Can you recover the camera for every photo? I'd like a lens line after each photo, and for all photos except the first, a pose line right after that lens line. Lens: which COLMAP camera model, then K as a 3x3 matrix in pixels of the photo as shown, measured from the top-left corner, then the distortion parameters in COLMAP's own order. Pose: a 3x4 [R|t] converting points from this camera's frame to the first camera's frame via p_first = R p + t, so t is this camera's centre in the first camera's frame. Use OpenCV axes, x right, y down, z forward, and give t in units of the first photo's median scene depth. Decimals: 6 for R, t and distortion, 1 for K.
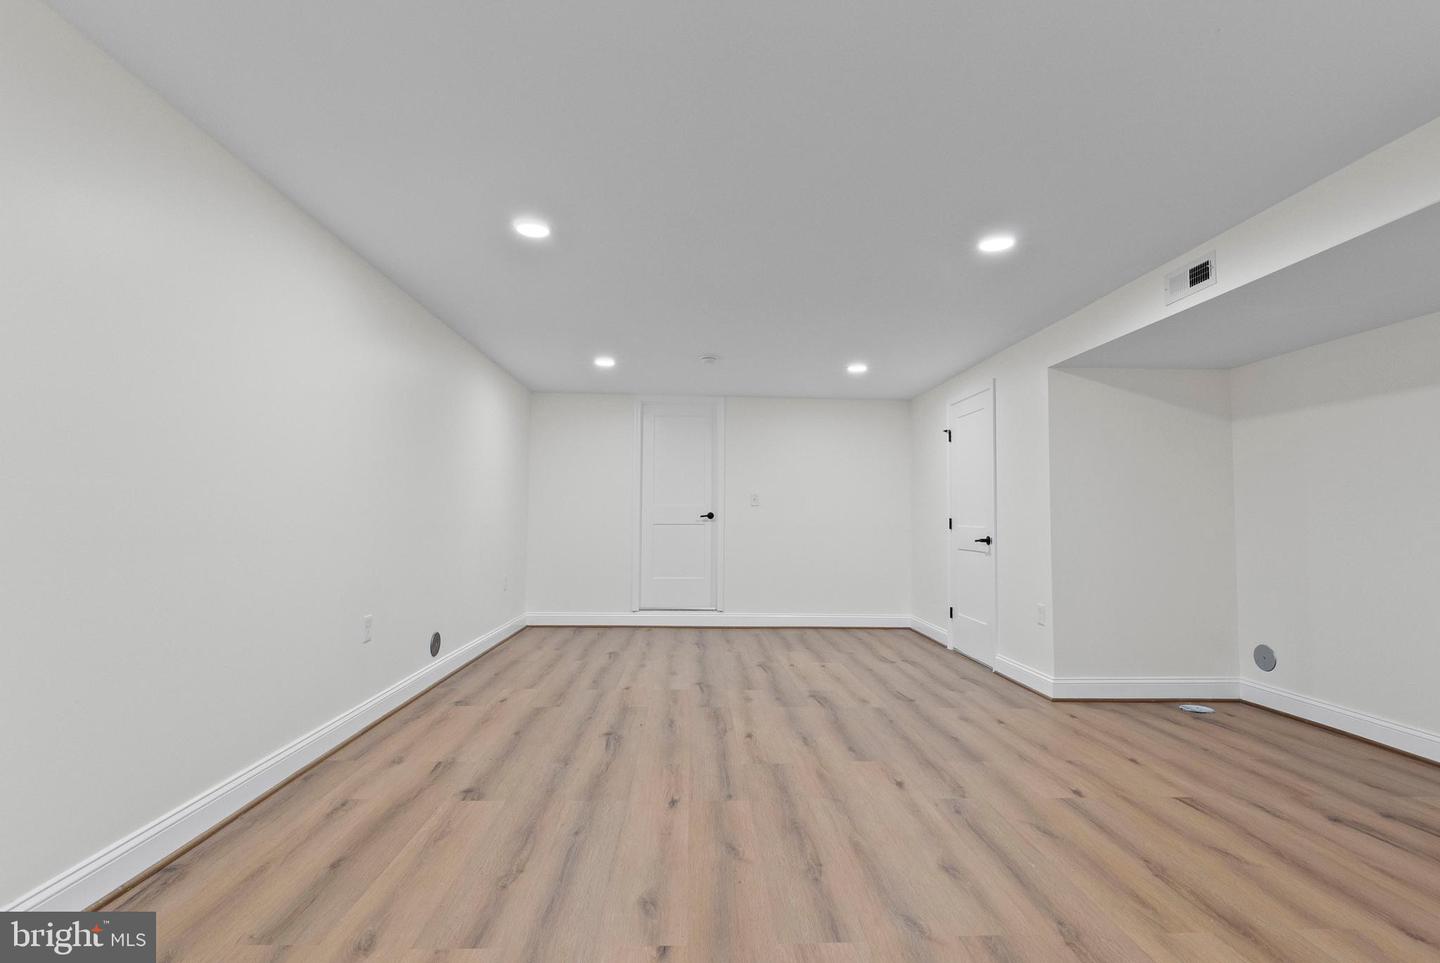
lens RADIAL K [[656.2, 0, 720.0], [0, 656.2, 481.5], [0, 0, 1]] dist [-0.000320, 0.000454]
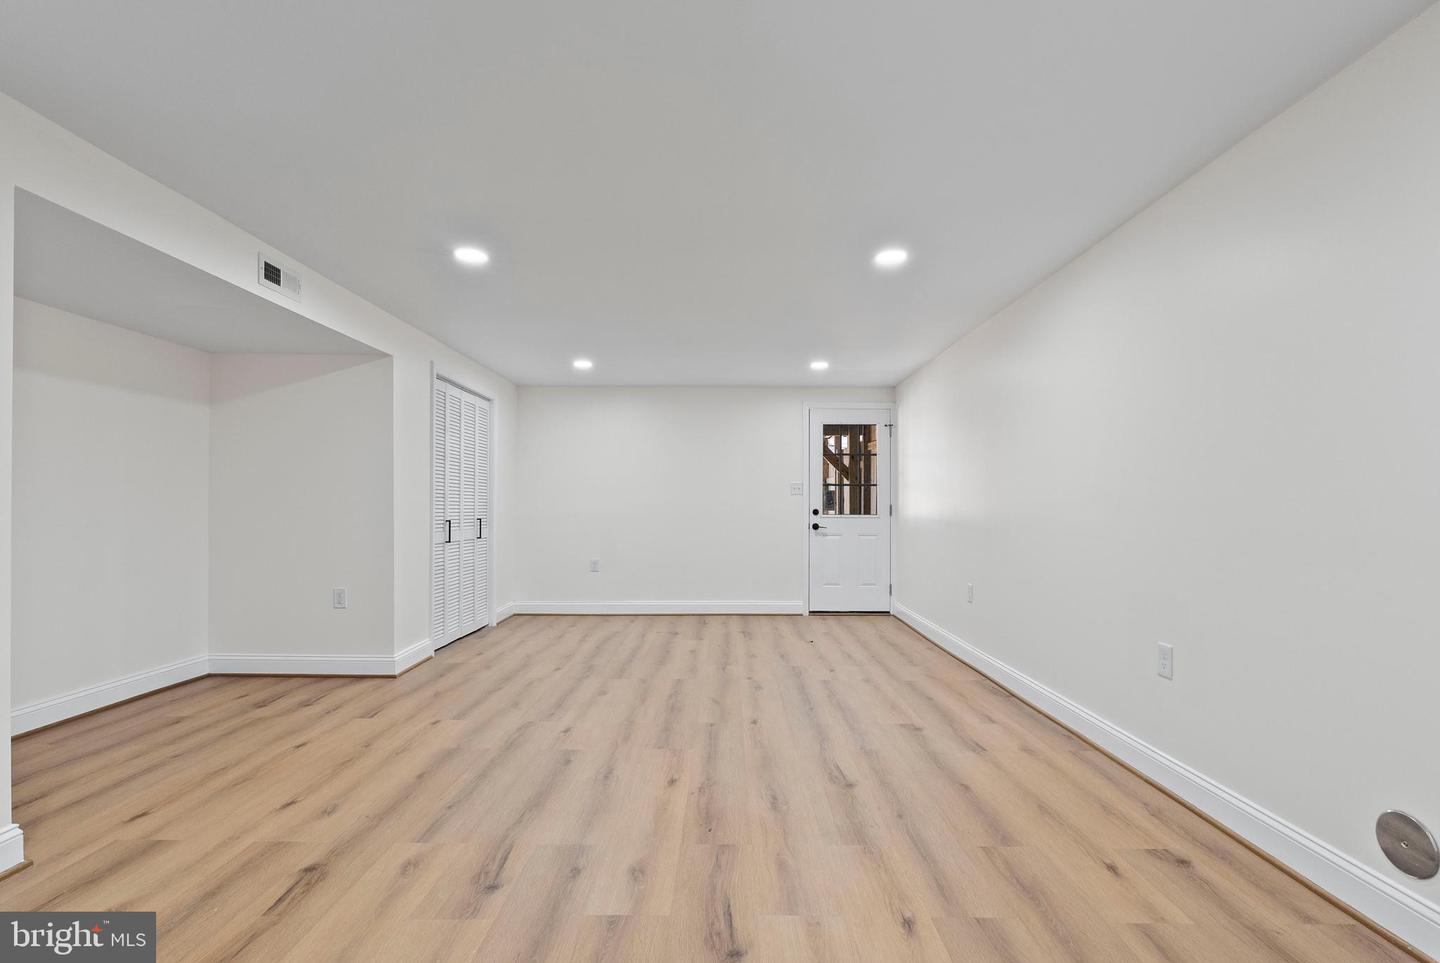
lens RADIAL K [[660.2, 0, 720.9], [0, 660.2, 496.7], [0, 0, 1]] dist [-0.001891, 0.000748]
pose [[-0.998400, -0.016391, 0.054121, -0.061465], [-0.020298, 0.997165, -0.072454, 0.116034], [-0.052780, -0.073437, -0.995902, 2.146435]]
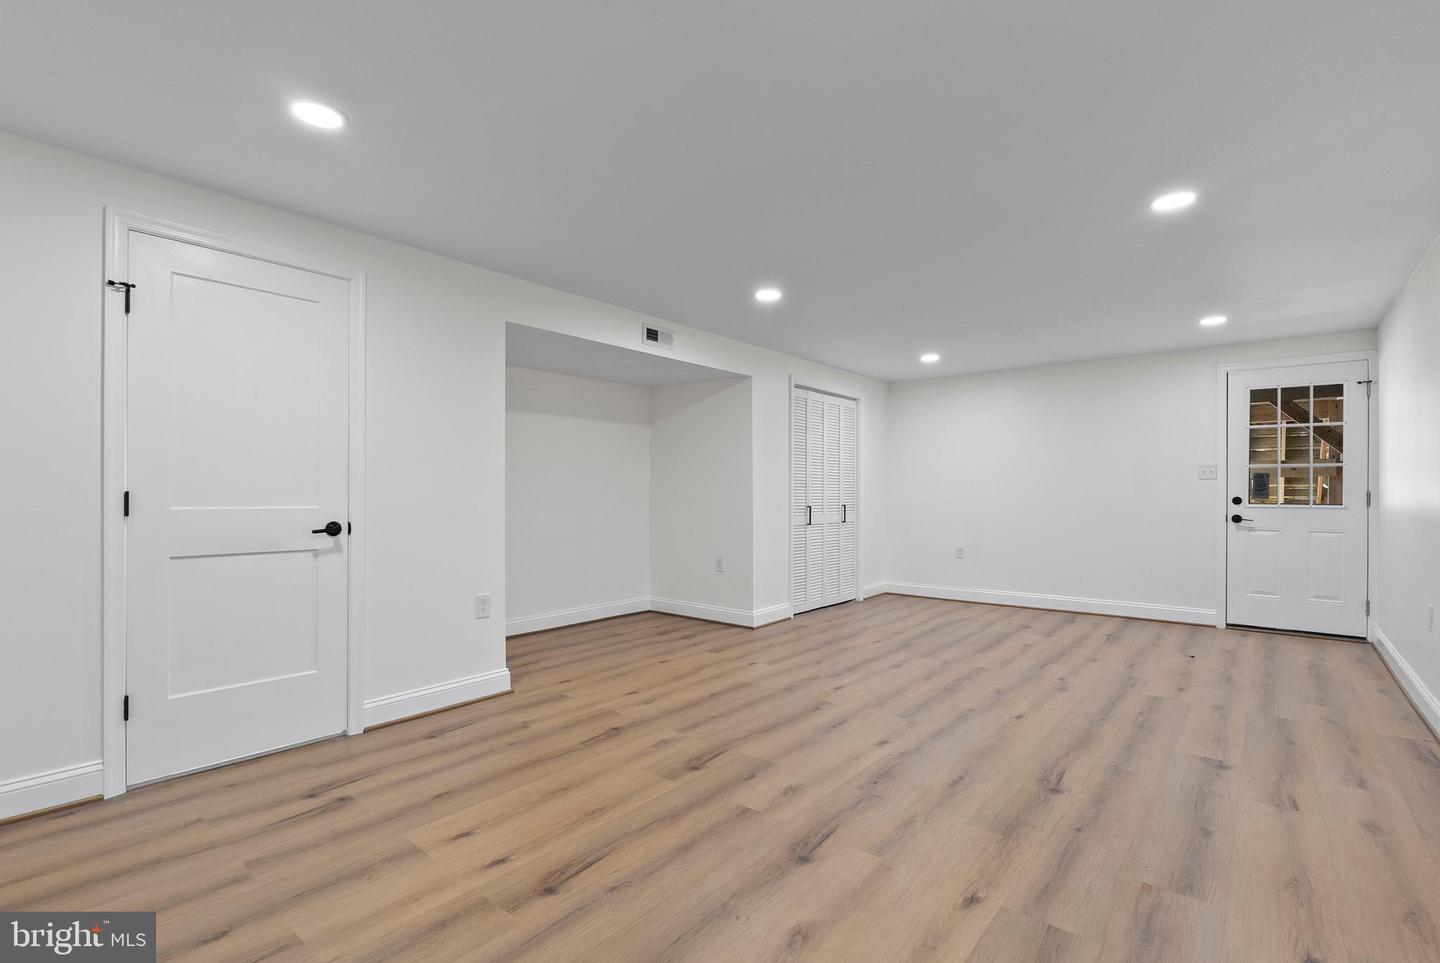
lens RADIAL K [[656.2, 0, 720.0], [0, 656.2, 481.5], [0, 0, 1]] dist [-0.000320, 0.000454]
pose [[-0.737185, -0.003199, 0.675683, -0.461040], [-0.050412, 0.997462, -0.050278, 0.106674], [-0.673808, -0.071126, -0.735475, 2.152544]]
